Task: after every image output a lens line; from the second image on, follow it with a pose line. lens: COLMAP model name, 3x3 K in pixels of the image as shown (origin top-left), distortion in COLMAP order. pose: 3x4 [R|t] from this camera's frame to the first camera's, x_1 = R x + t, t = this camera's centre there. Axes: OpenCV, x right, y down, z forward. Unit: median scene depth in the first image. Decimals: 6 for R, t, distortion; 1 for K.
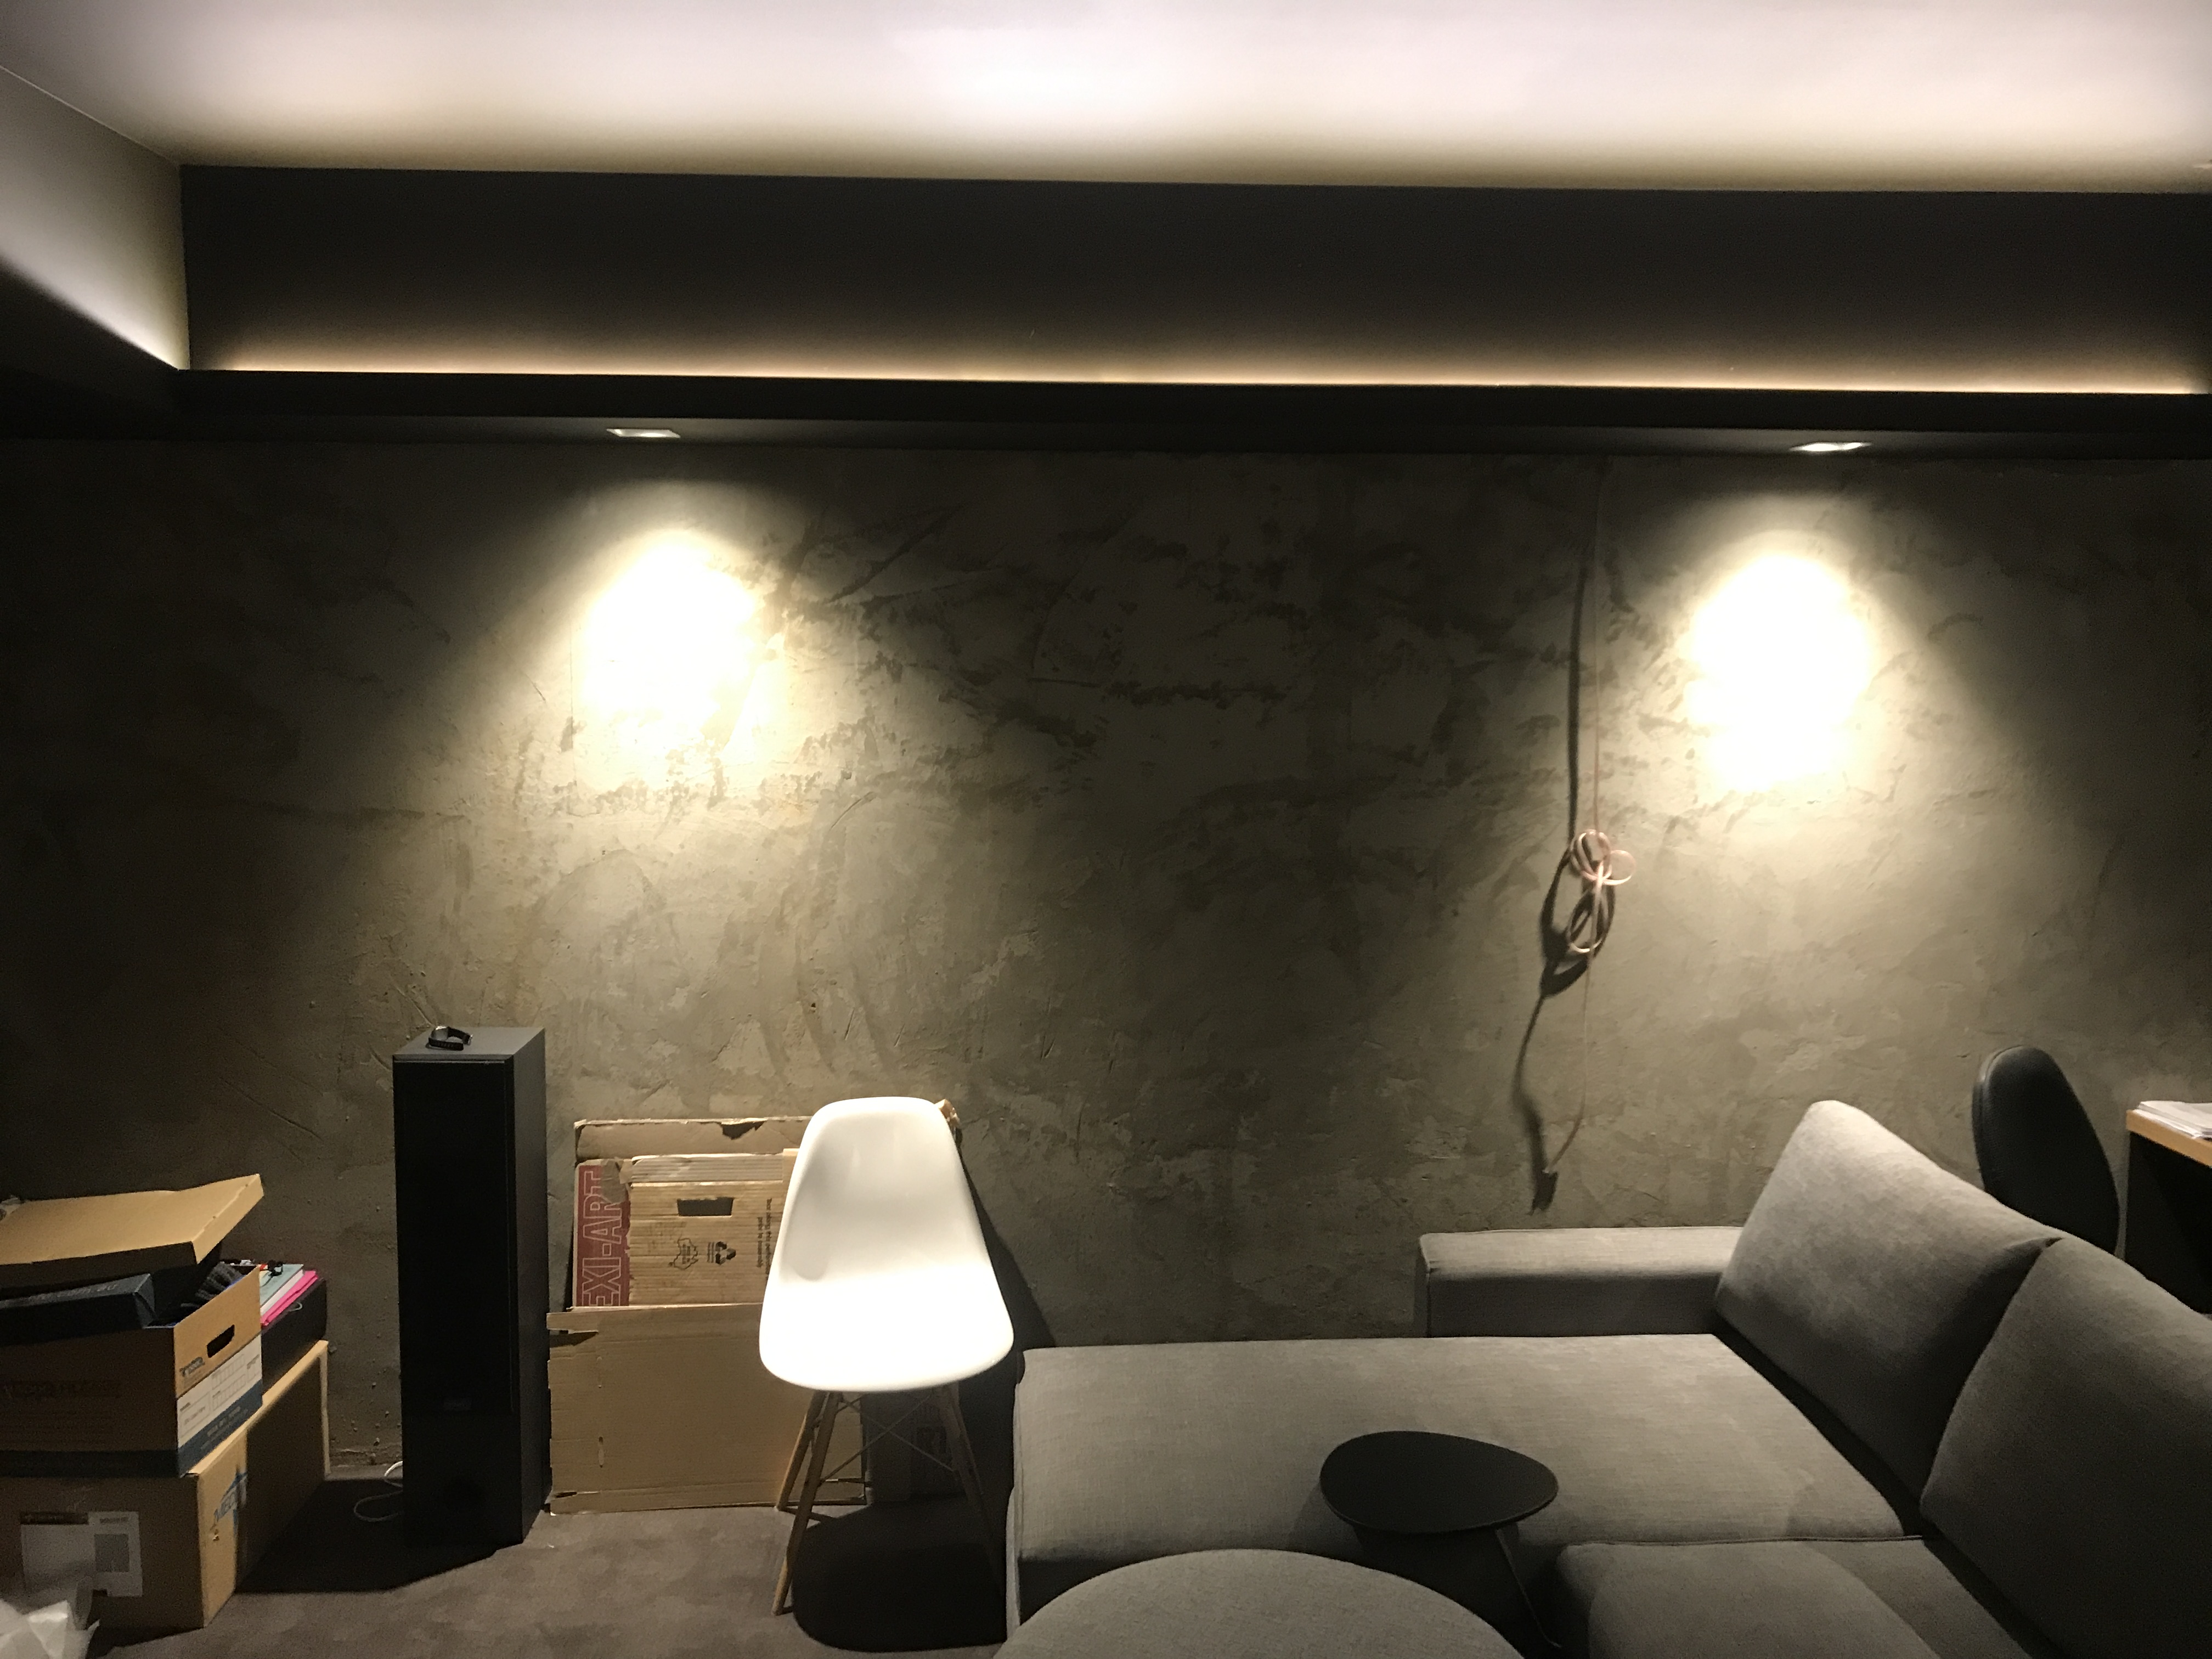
lens RADIAL K [[1835.4, 0, 1106.0], [0, 1835.4, 829.5], [0, 0, 1]] dist [-0.003178, -0.005863]
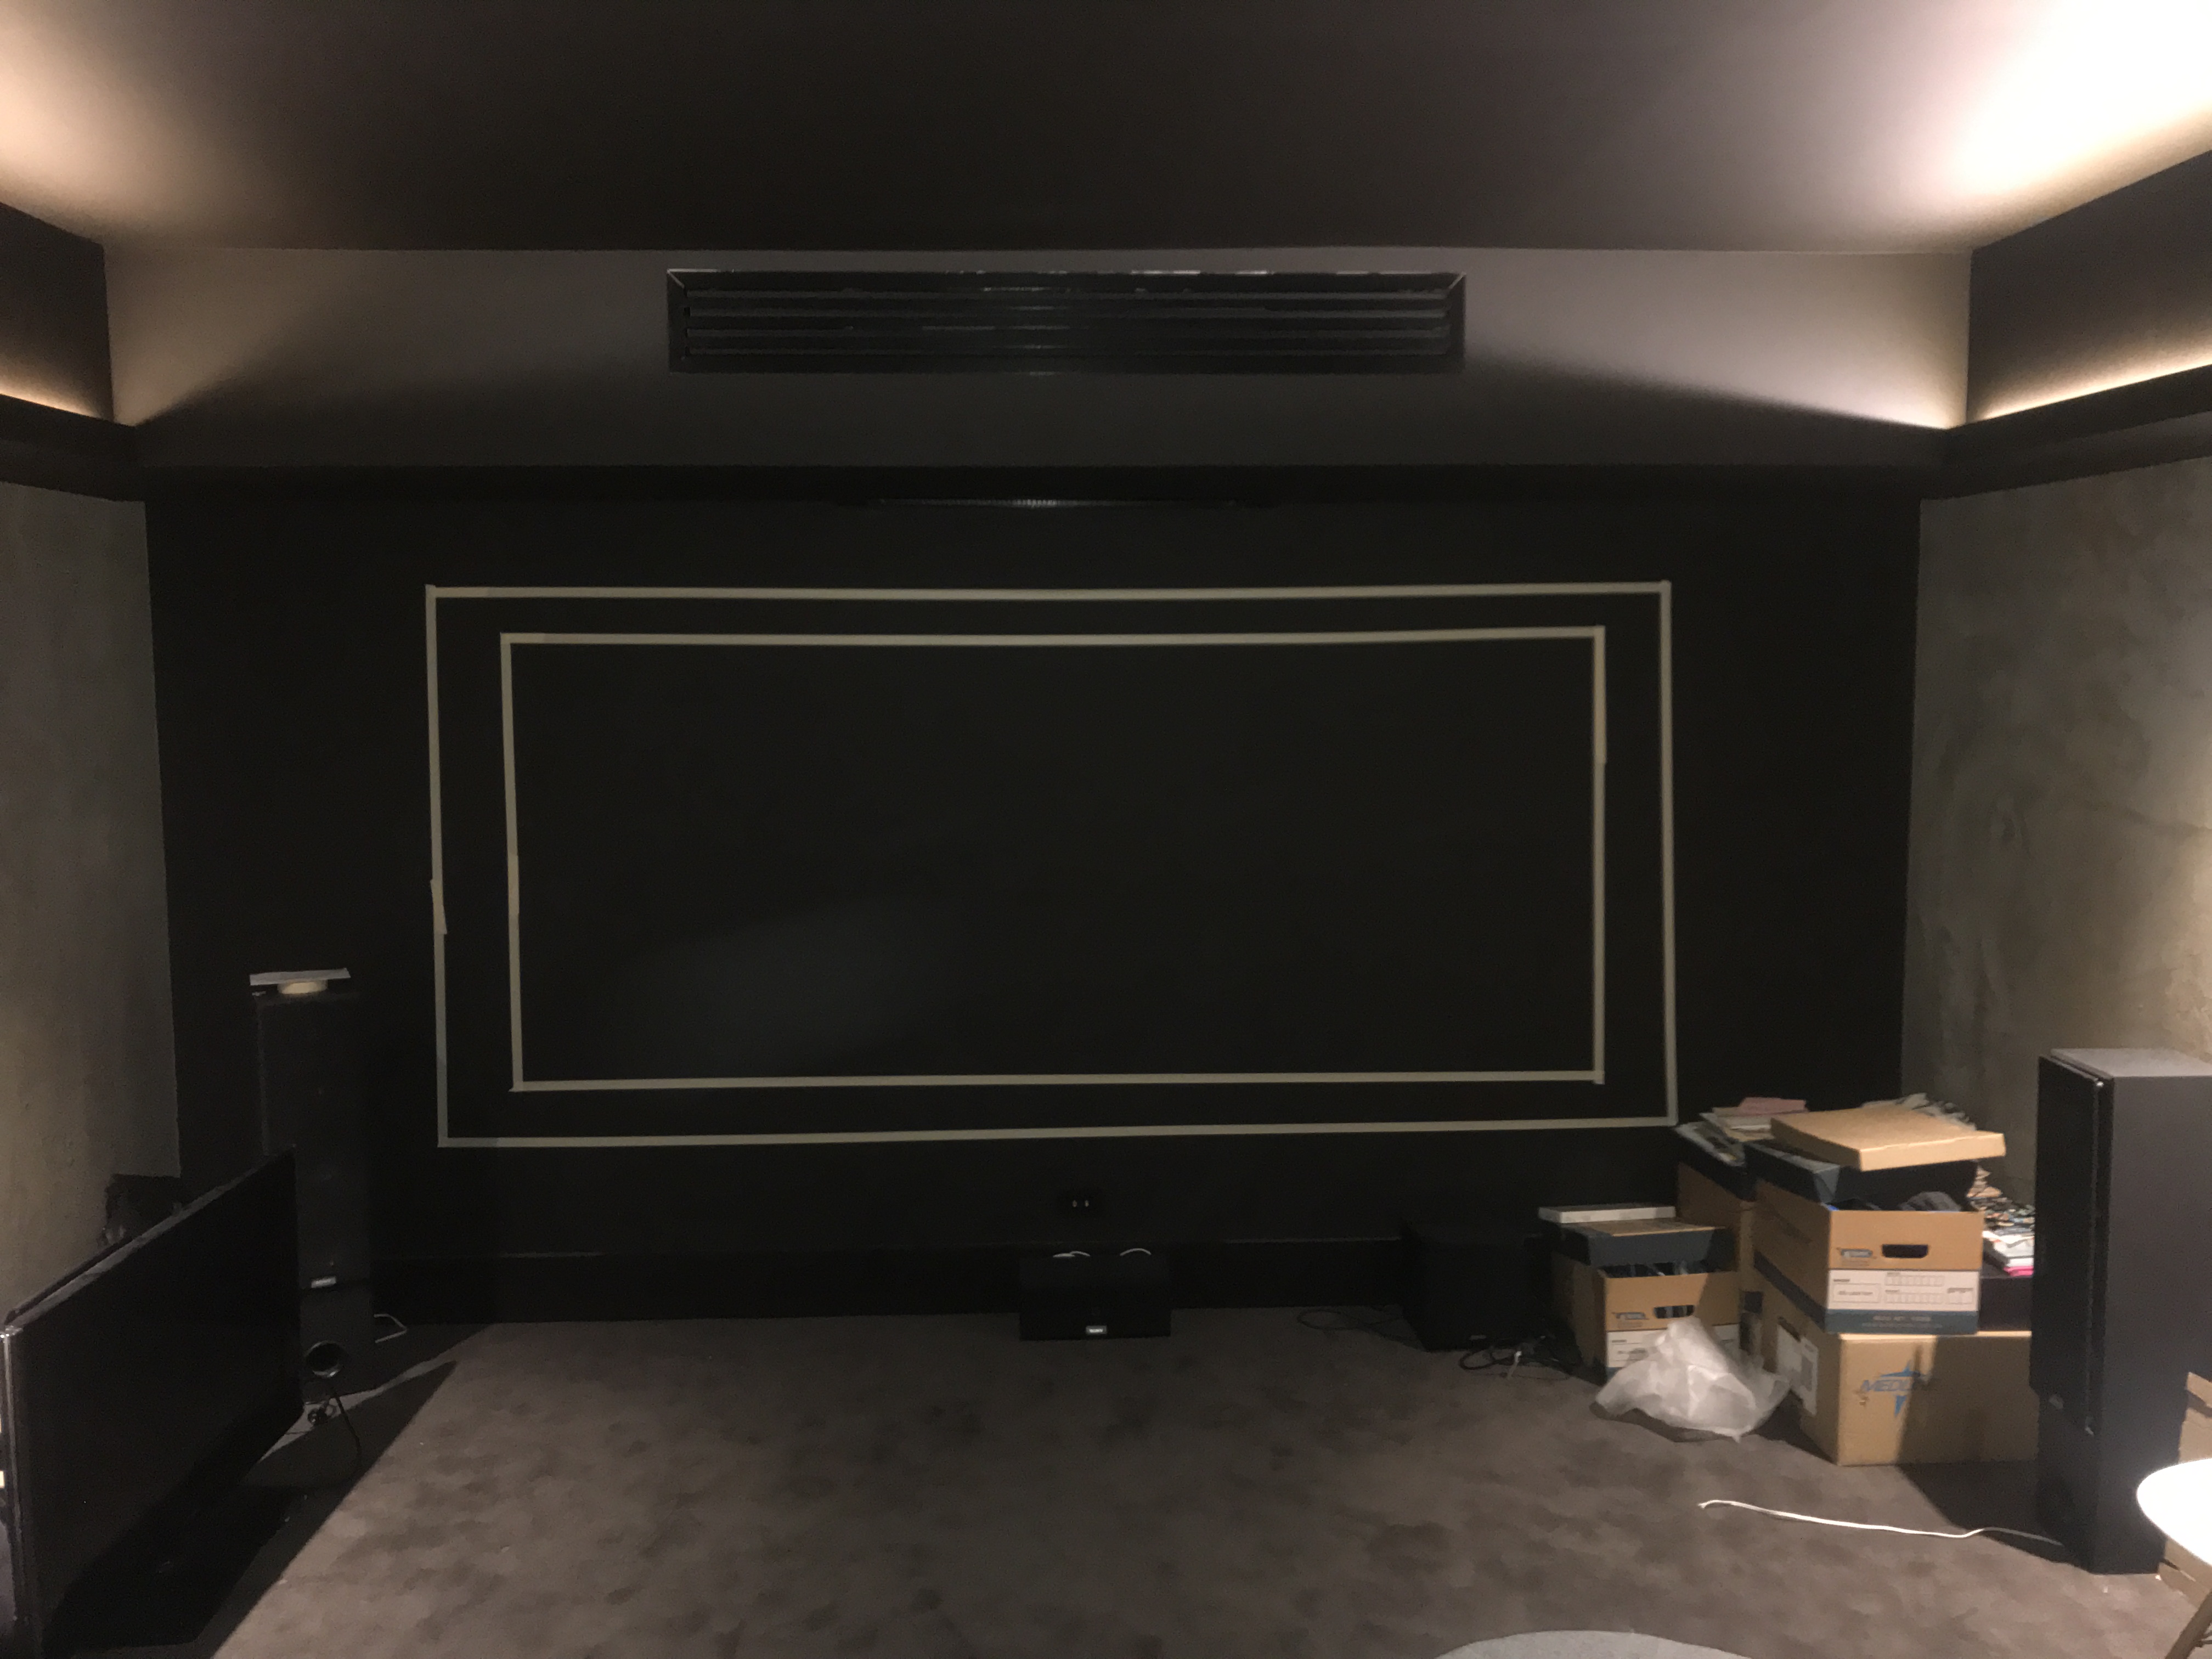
lens RADIAL K [[1835.4, 0, 1106.0], [0, 1835.4, 829.5], [0, 0, 1]] dist [-0.003178, -0.005863]
pose [[-0.038434, 0.084823, -0.995654, 0.706125], [-0.091238, 0.991931, 0.088028, -0.047313], [0.995087, 0.094225, -0.030385, 0.512442]]
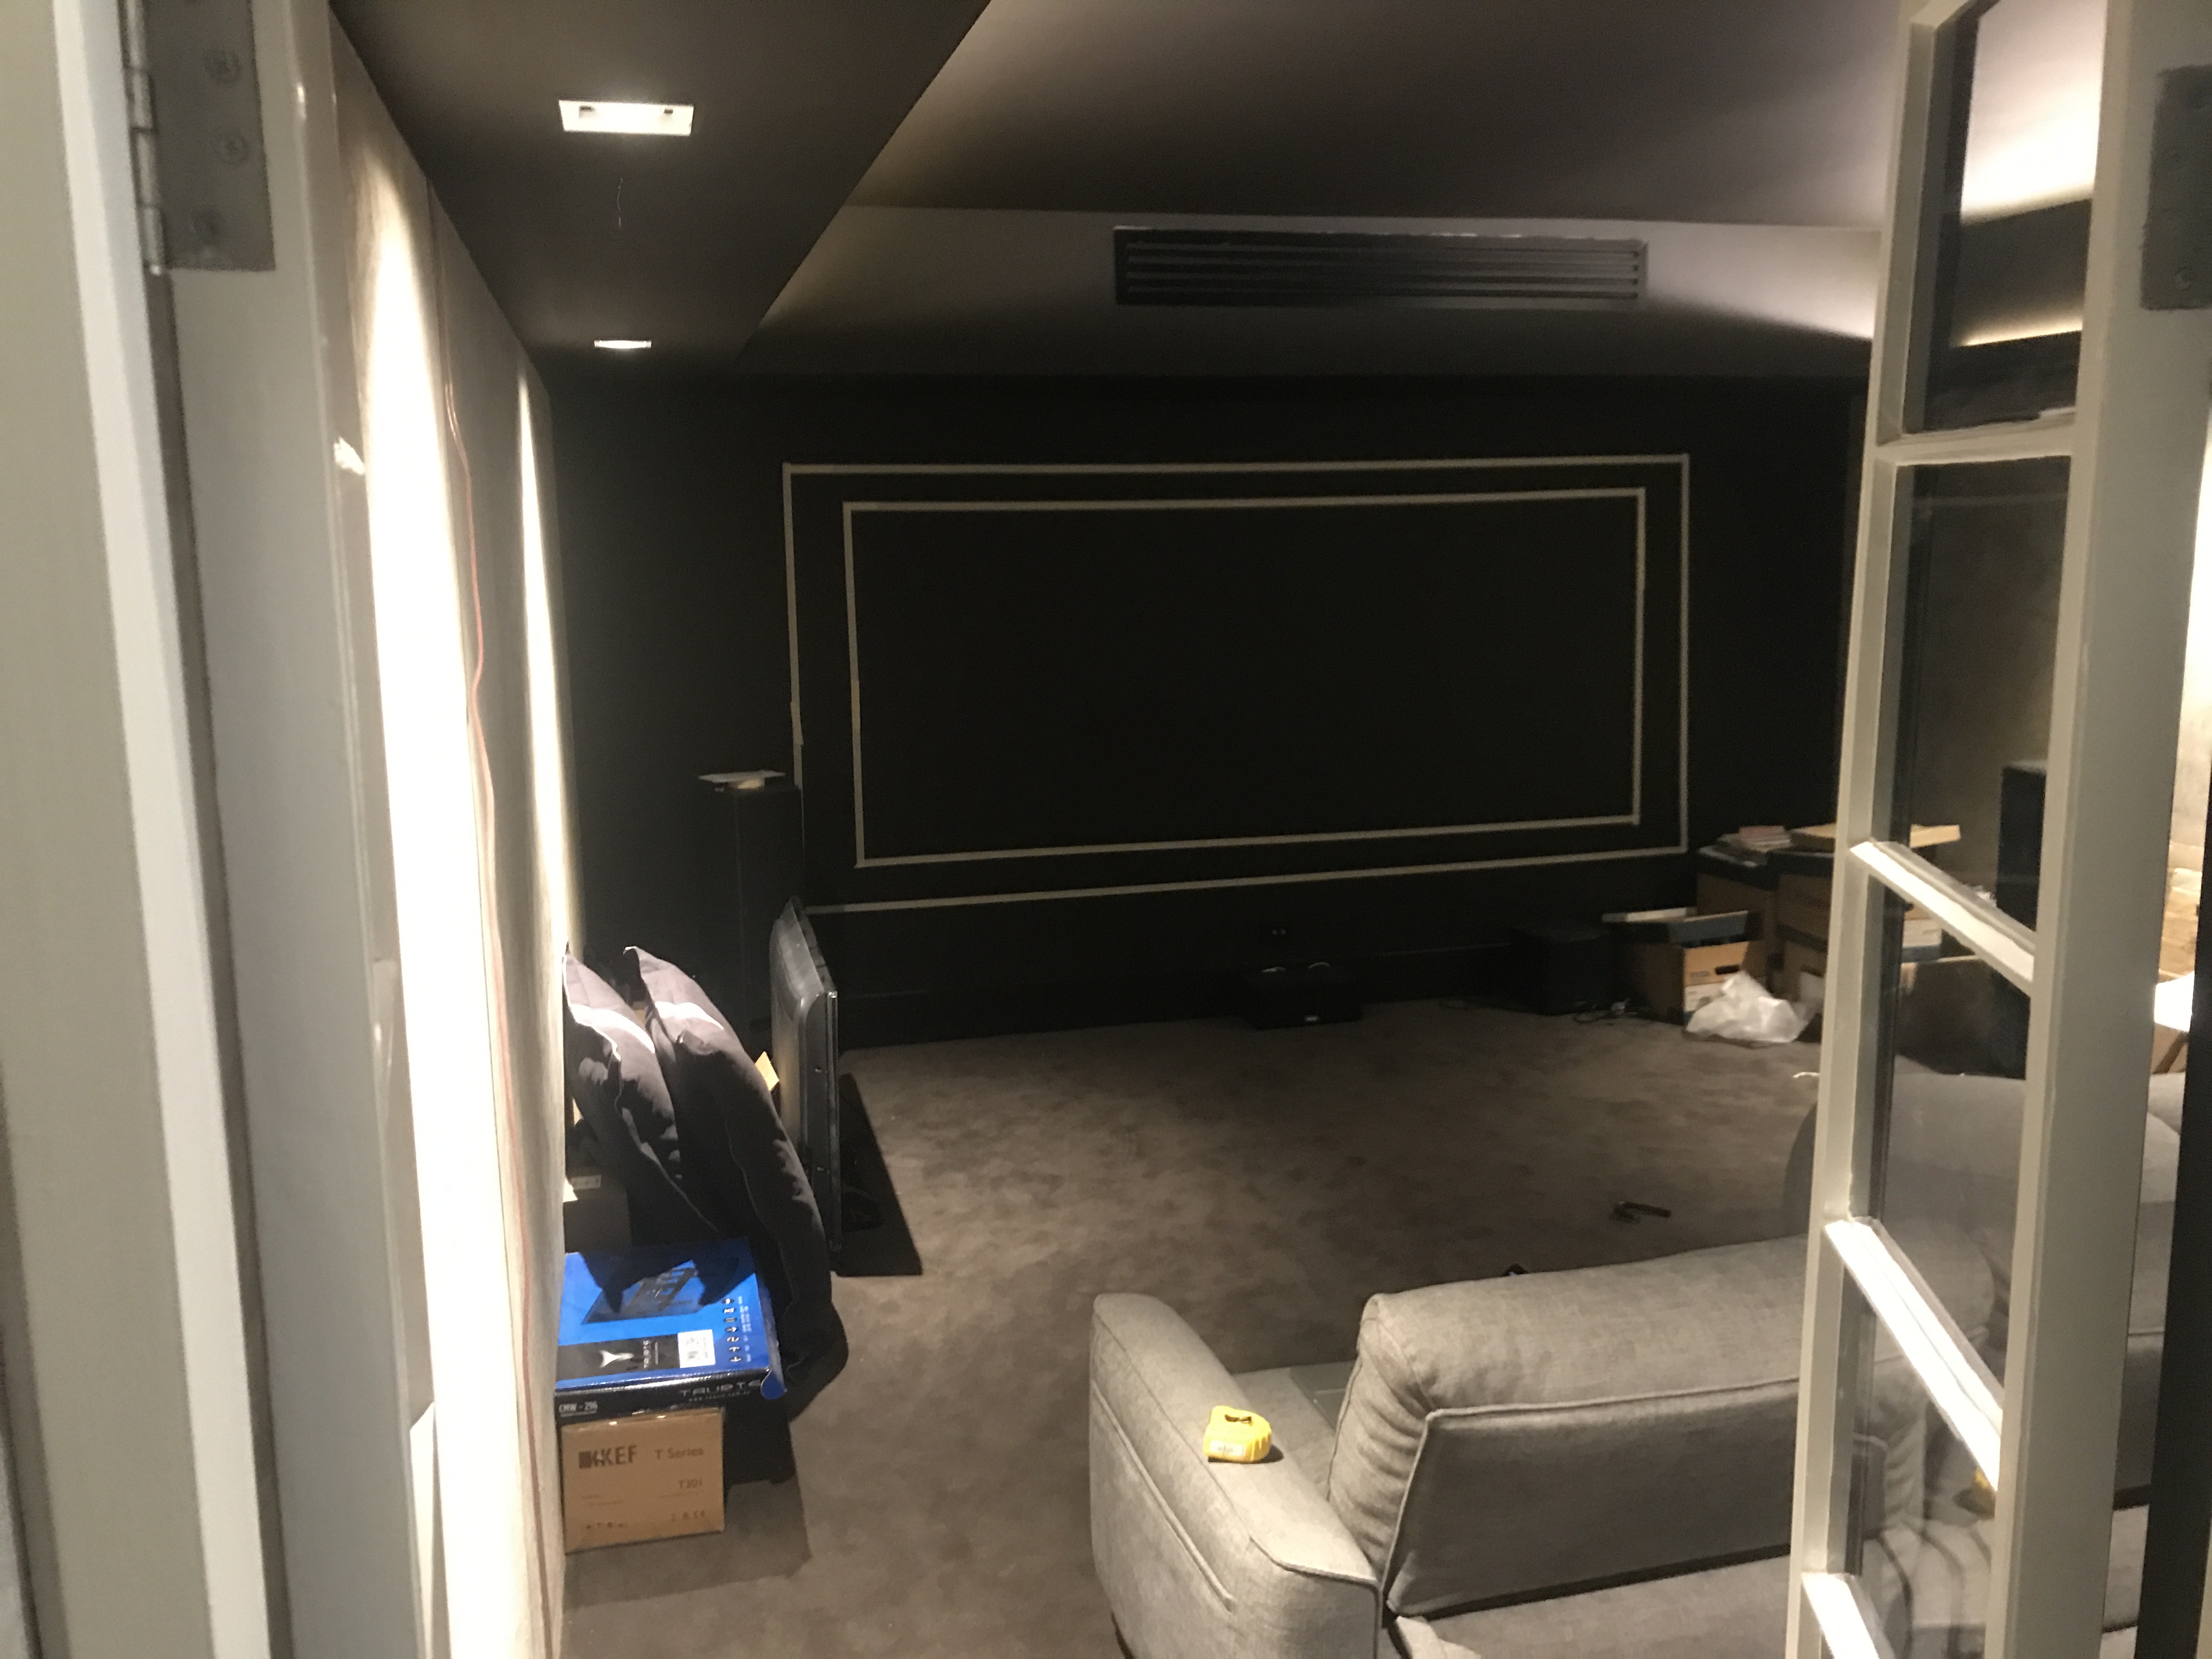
lens RADIAL K [[1802.2, 0, 1106.0], [0, 1802.2, 829.5], [0, 0, 1]] dist [0.085879, -0.327736]
pose [[0.166866, 0.152610, -0.974098, 1.105265], [-0.074648, 0.987069, 0.141855, 0.016427], [0.983150, 0.049044, 0.176100, -0.065169]]
